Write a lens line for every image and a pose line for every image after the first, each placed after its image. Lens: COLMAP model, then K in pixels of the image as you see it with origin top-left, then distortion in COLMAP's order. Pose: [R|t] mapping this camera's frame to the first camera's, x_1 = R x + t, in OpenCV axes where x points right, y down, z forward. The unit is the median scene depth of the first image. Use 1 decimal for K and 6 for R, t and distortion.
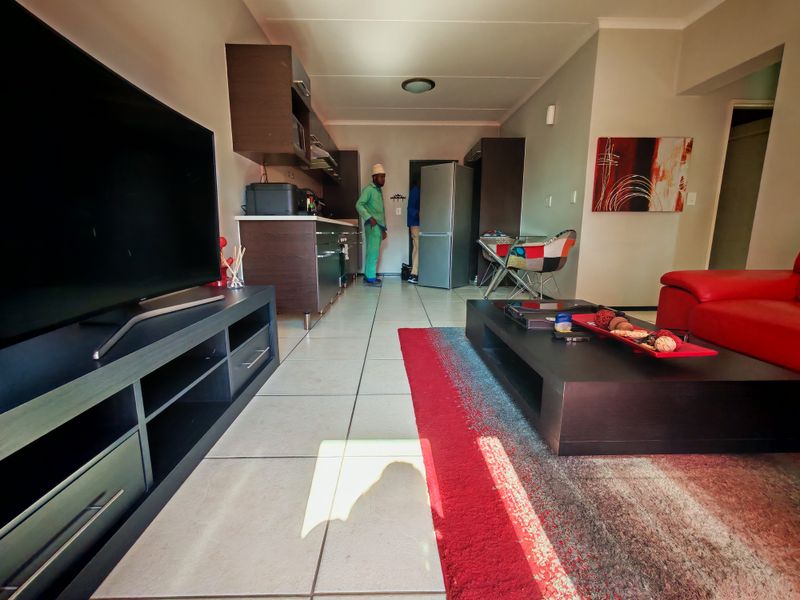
lens RADIAL K [[364.8, 0, 399.5], [0, 364.8, 302.7], [0, 0, 1]] dist [0.001838, -0.001432]
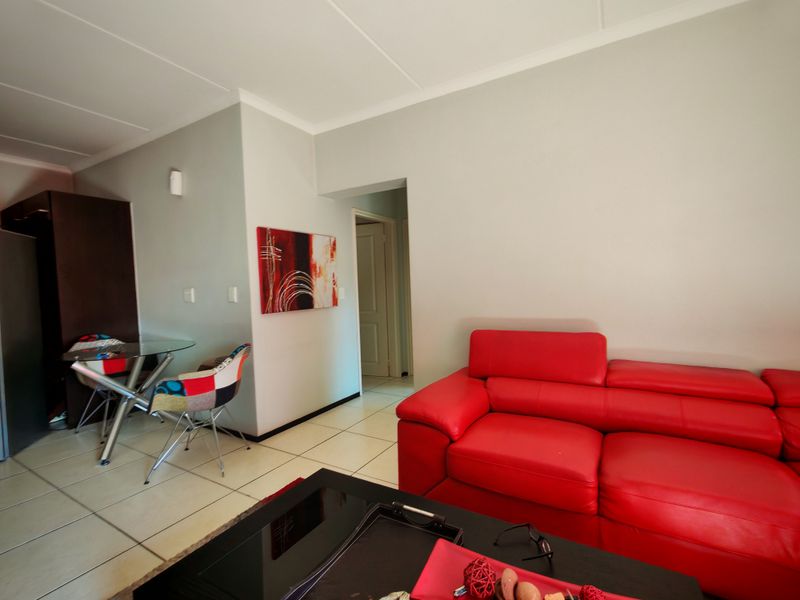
lens RADIAL K [[364.8, 0, 405.3], [0, 364.8, 300.0], [0, 0, 1]] dist [0.001838, -0.001432]
pose [[0.522967, -0.051579, 0.850791, 0.014634], [0.192867, 0.979439, -0.059174, -0.174571], [-0.830246, 0.195036, 0.522162, 0.322012]]
